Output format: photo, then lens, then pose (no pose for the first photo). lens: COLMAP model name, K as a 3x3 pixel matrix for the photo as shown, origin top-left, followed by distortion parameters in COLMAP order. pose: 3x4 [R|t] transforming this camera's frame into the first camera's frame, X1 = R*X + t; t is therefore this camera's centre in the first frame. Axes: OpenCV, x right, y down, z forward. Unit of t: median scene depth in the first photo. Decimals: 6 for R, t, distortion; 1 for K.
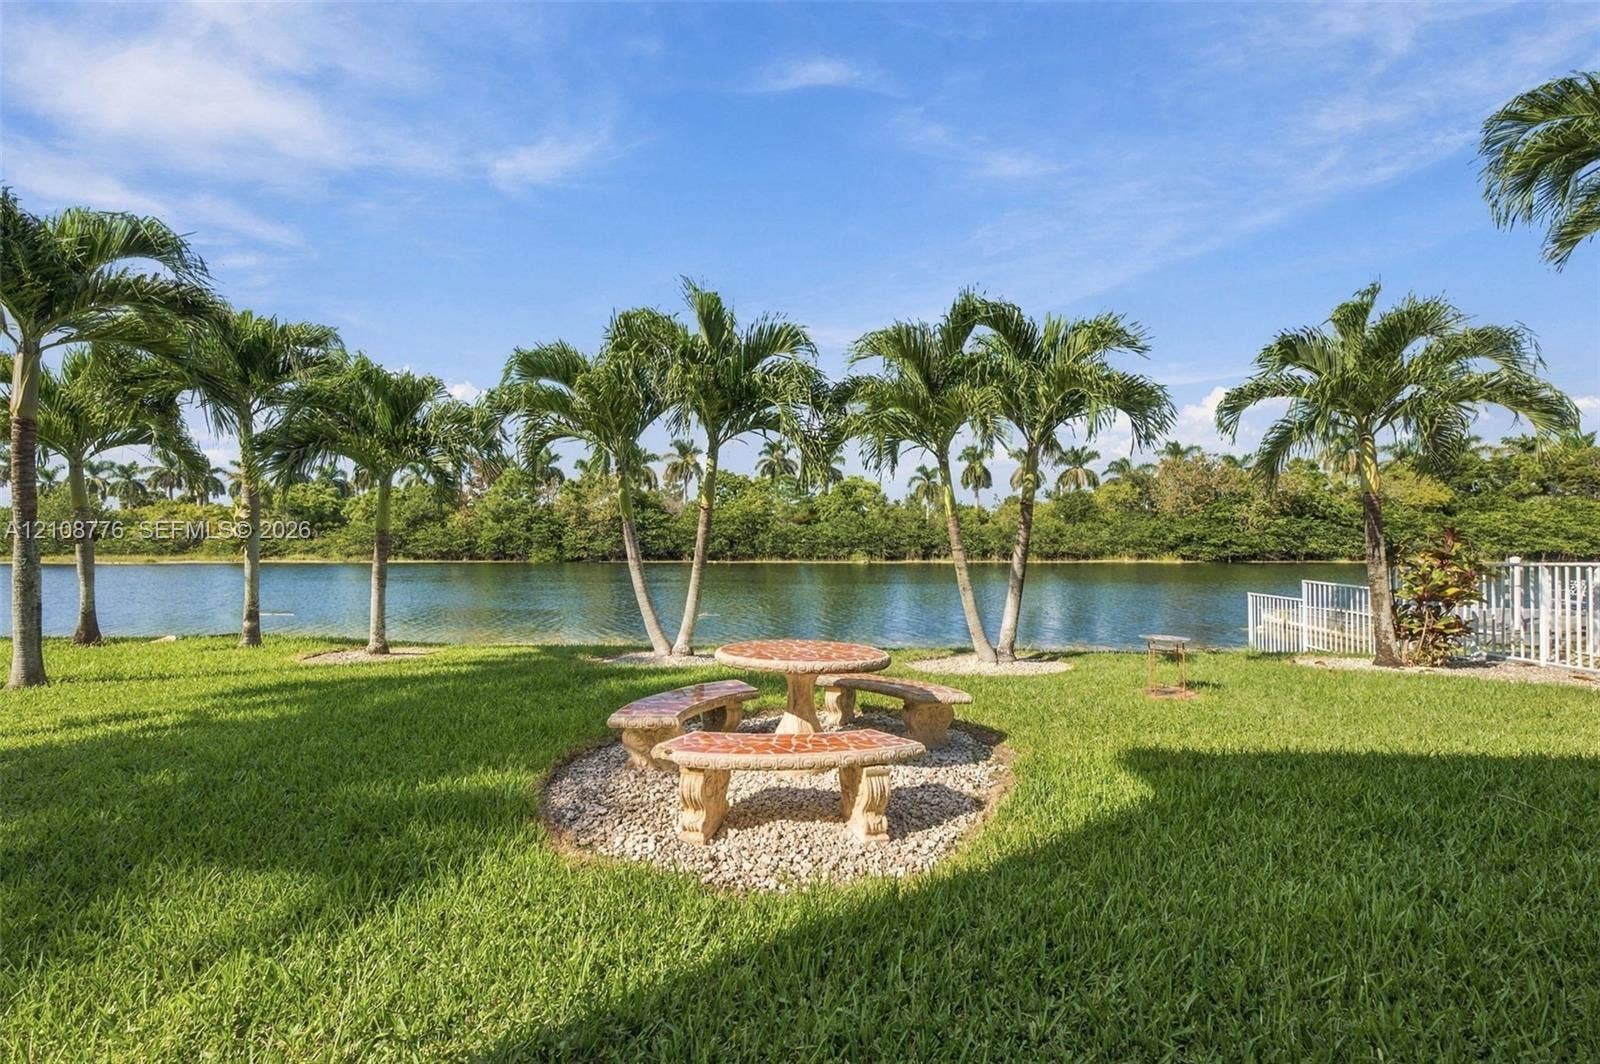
lens RADIAL K [[657.0, 0, 791.8], [0, 657.0, 535.0], [0, 0, 1]] dist [0.000765, 0.000071]
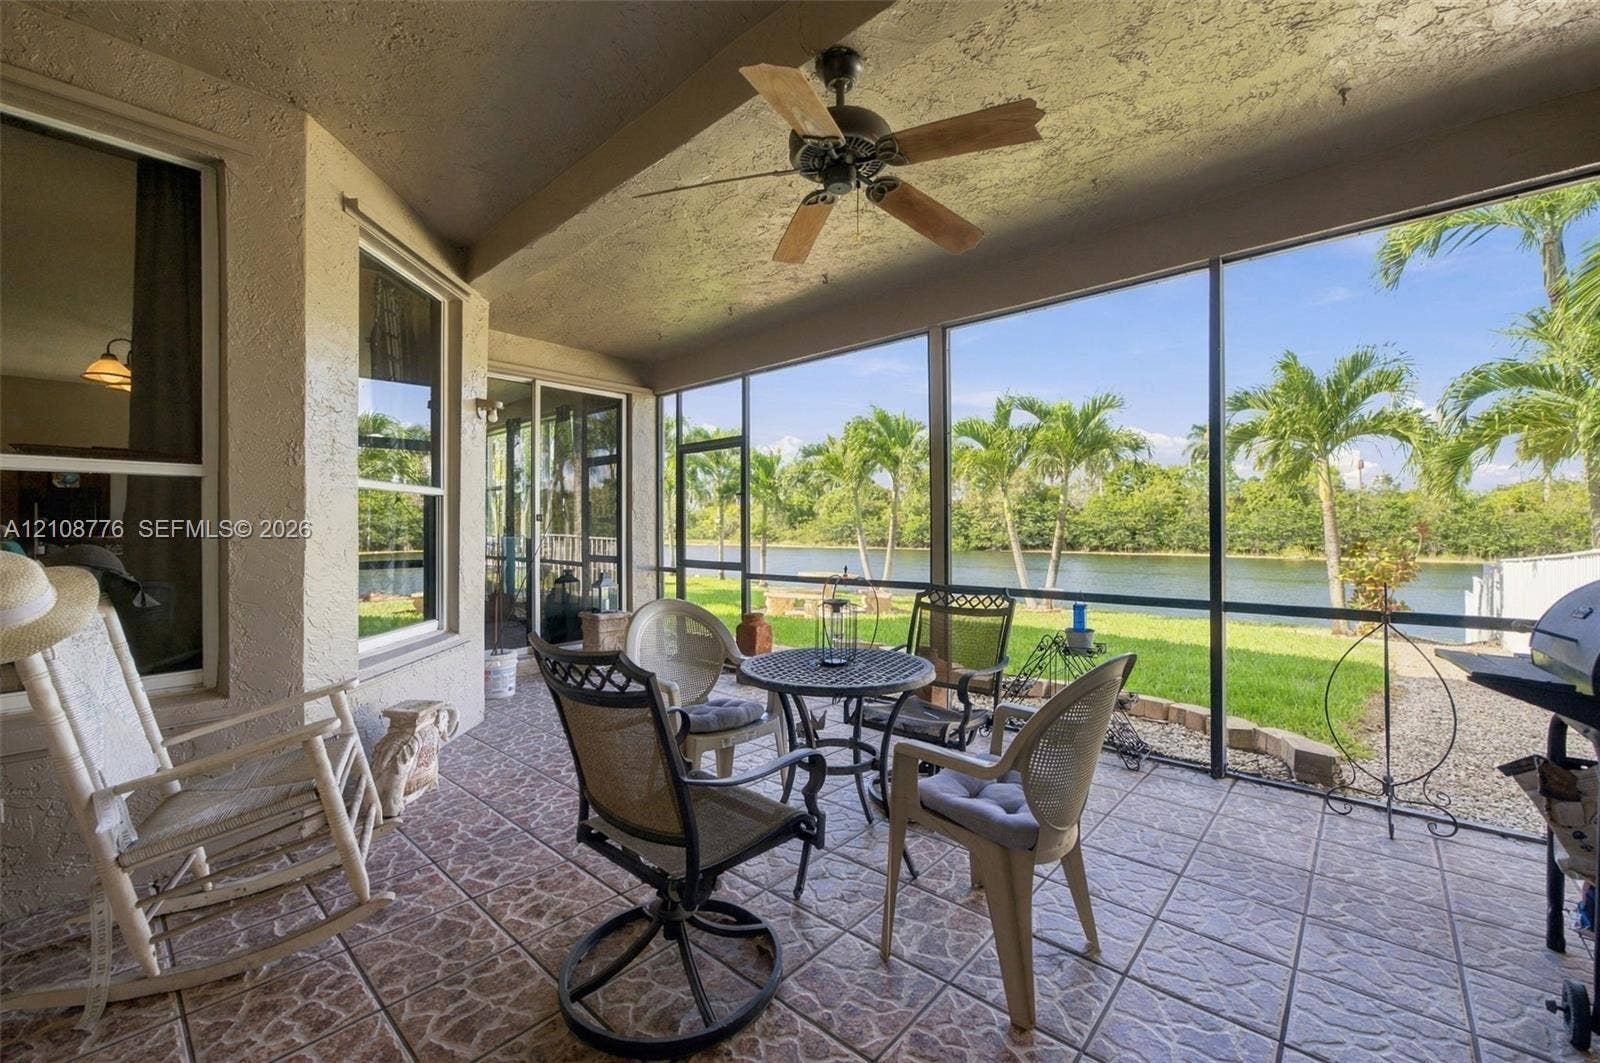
lens RADIAL K [[657.0, 0, 791.8], [0, 657.0, 534.5], [0, 0, 1]] dist [0.000765, 0.000071]
pose [[0.792985, 0.006367, -0.609208, 0.100980], [0.002968, 0.999893, 0.014313, -0.003230], [0.609234, -0.013159, 0.792881, -0.082351]]
